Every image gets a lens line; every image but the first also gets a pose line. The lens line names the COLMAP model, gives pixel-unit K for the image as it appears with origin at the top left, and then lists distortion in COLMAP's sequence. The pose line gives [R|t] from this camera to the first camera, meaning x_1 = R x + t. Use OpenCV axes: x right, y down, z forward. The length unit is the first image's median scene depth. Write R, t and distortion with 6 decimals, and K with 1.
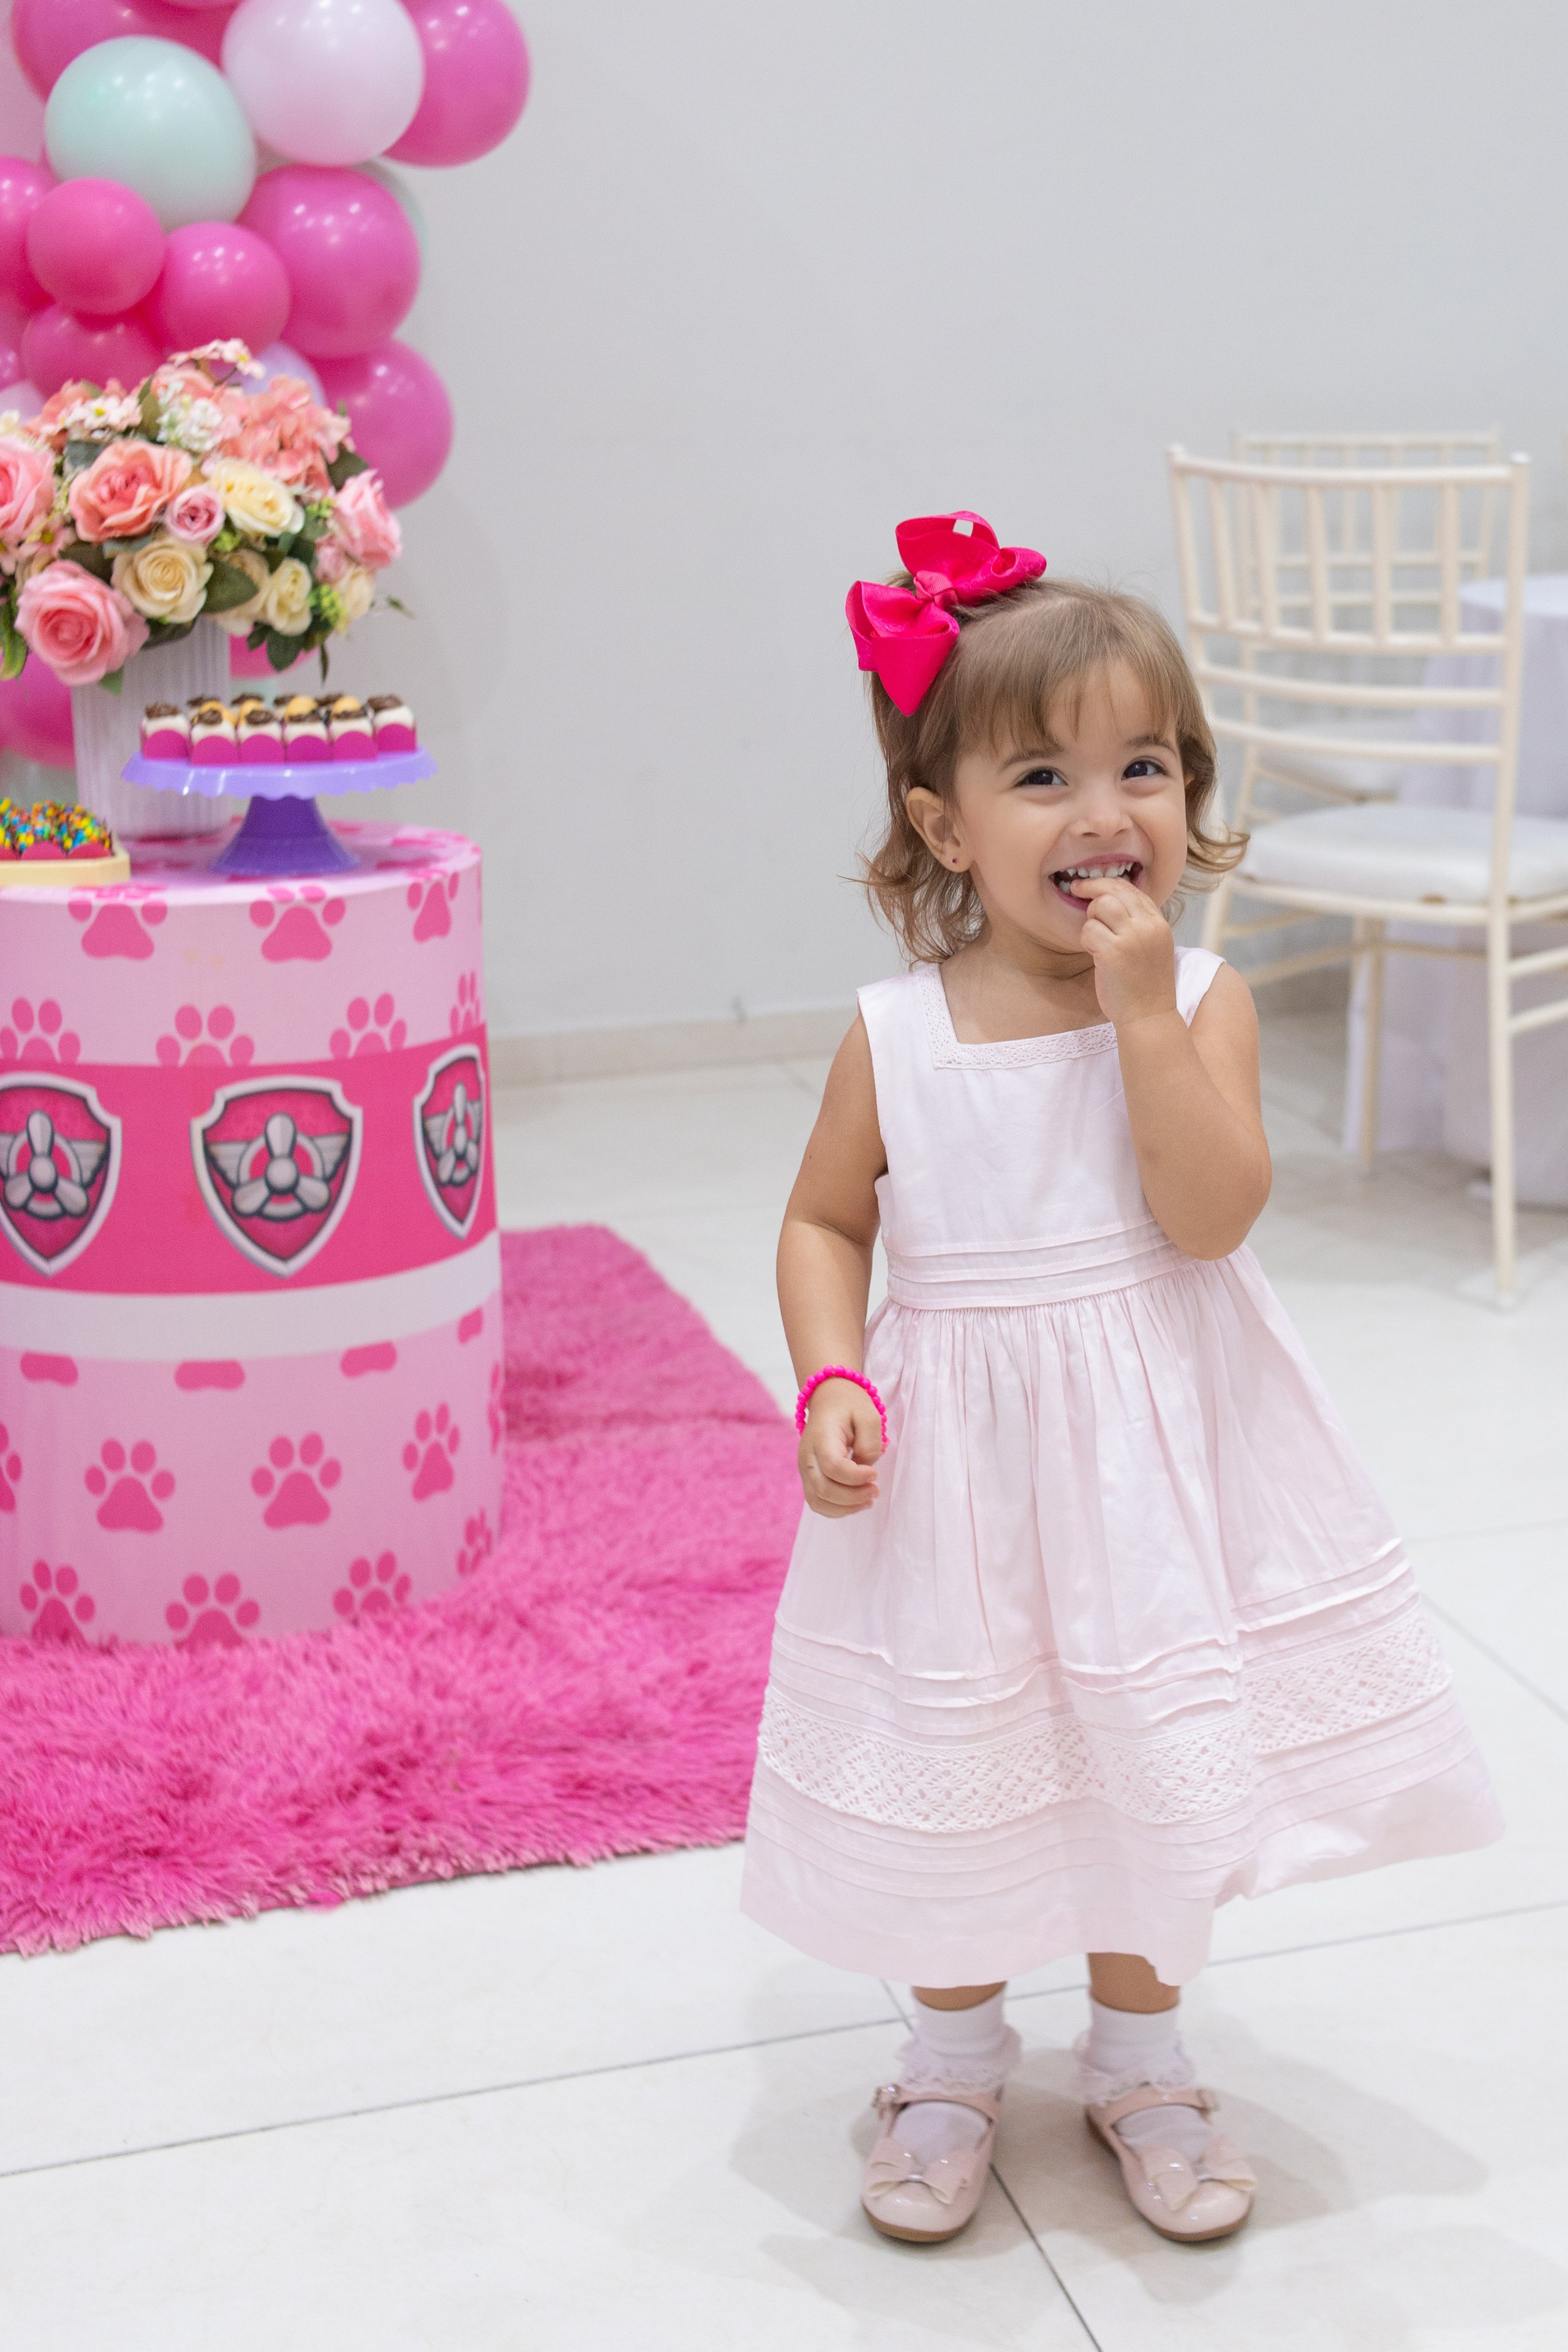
lens RADIAL K [[2990.5, 0, 1018.3], [0, 2990.5, 1048.0], [0, 0, 1]] dist [0.010056, -0.015391]
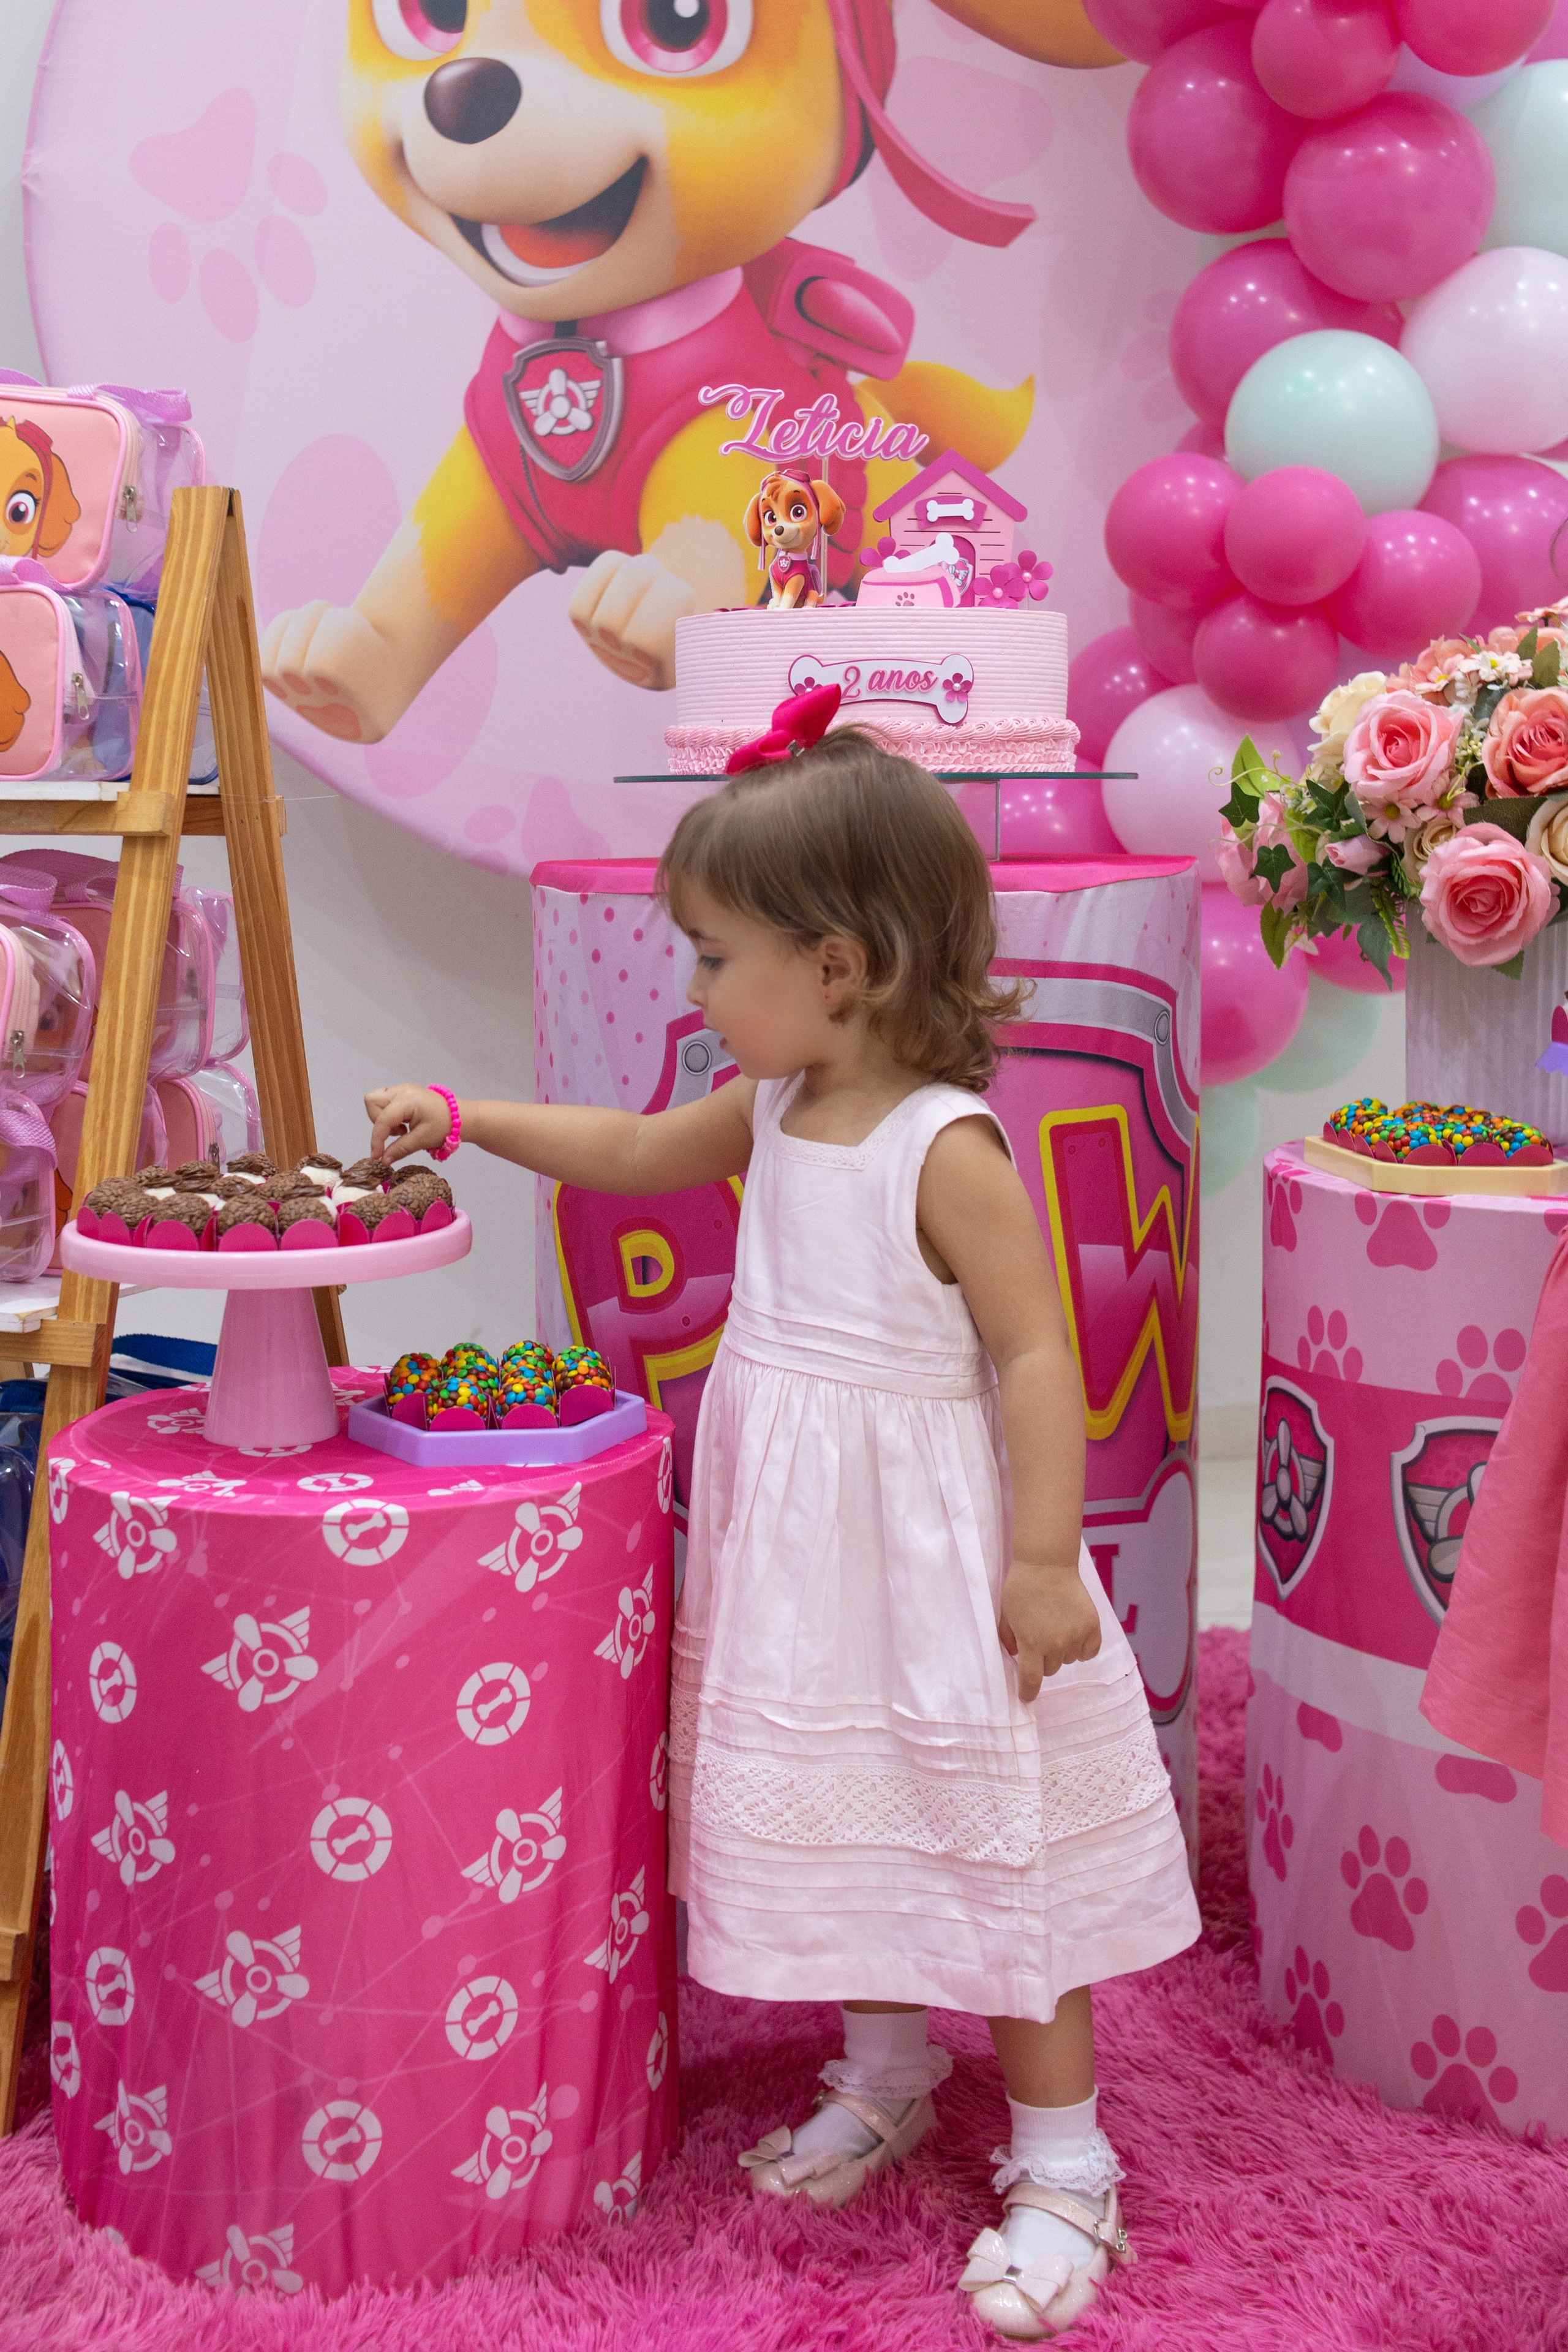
lens RADIAL K [[2698.2, 0, 657.4], [0, 2698.2, 955.5], [0, 0, 1]] dist [0.002020, 0.001308]
pose [[0.952530, -0.003235, -0.304426, -0.305802], [-0.045799, 0.987041, -0.153791, 0.007429], [0.300979, 0.160433, 0.940039, 0.190104]]
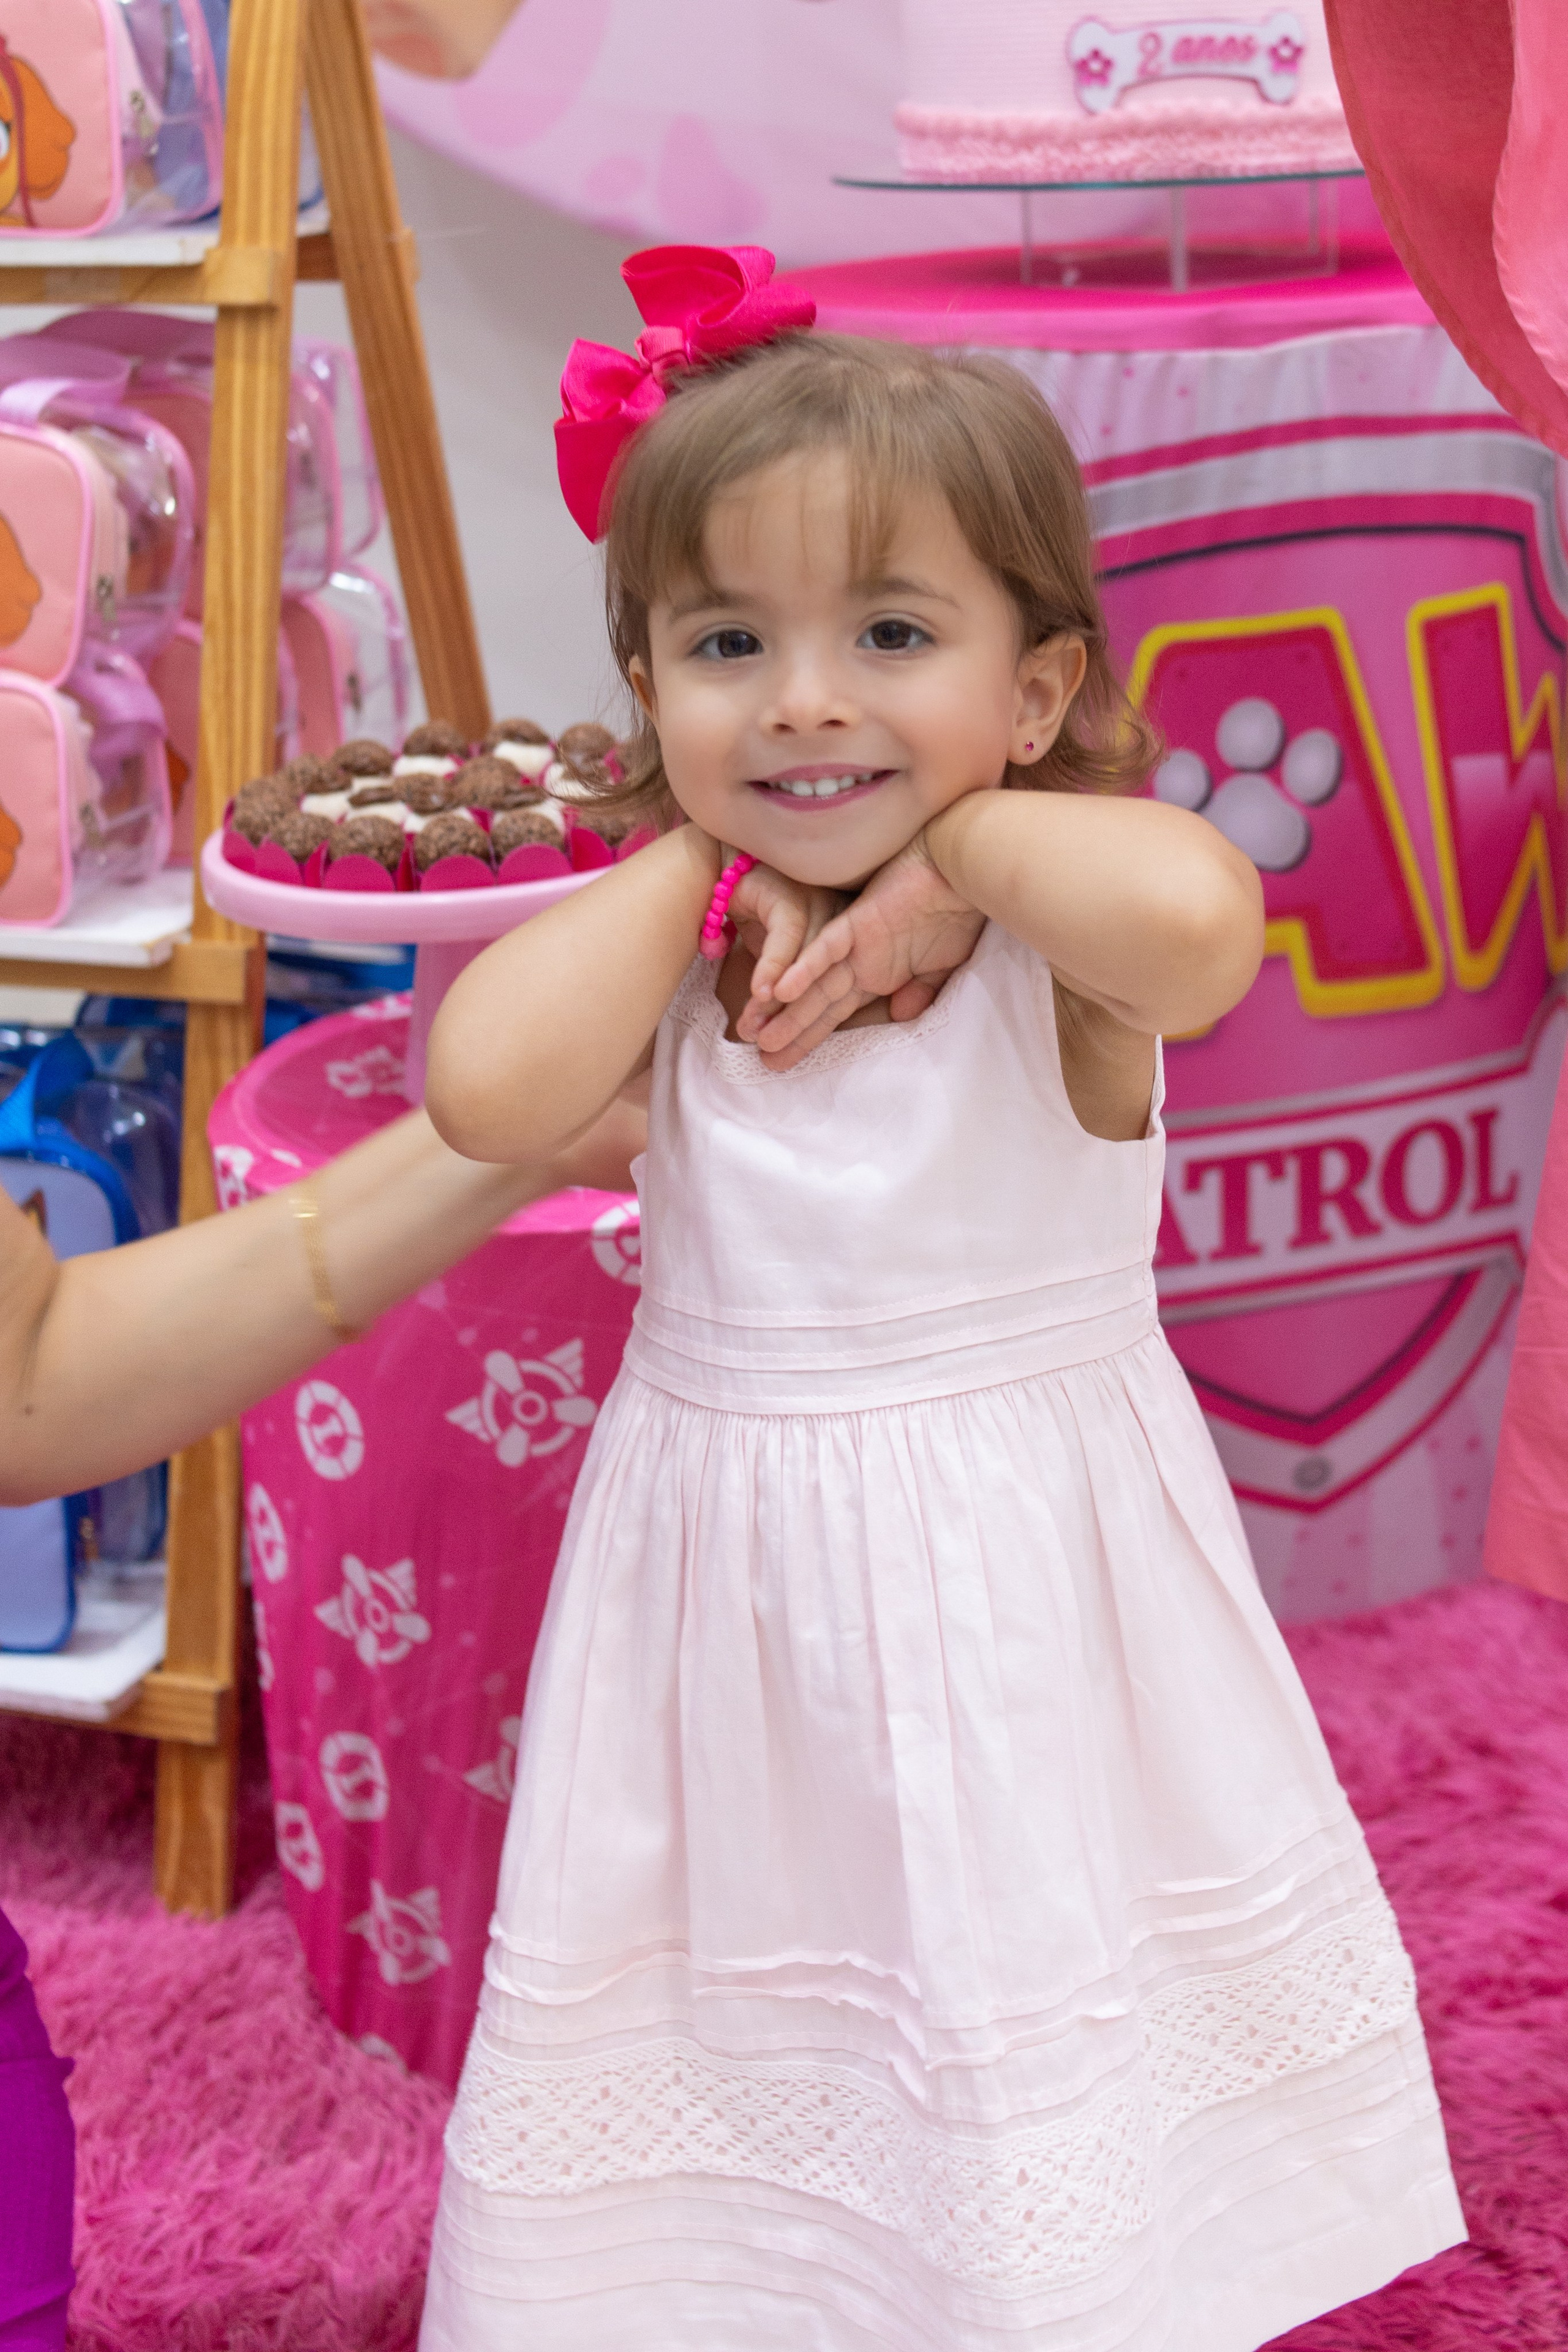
lens RADIAL K [[3038.6, 0, 954.3], [0, 3038.6, 786.0], [0, 0, 1]] dist [0.004081, 0.003489]
pose [[0.973456, 0.001929, -0.228866, -0.381798], [0.006989, 0.999248, 0.038151, -0.060604], [0.228768, -0.038738, 0.972710, 0.257062]]
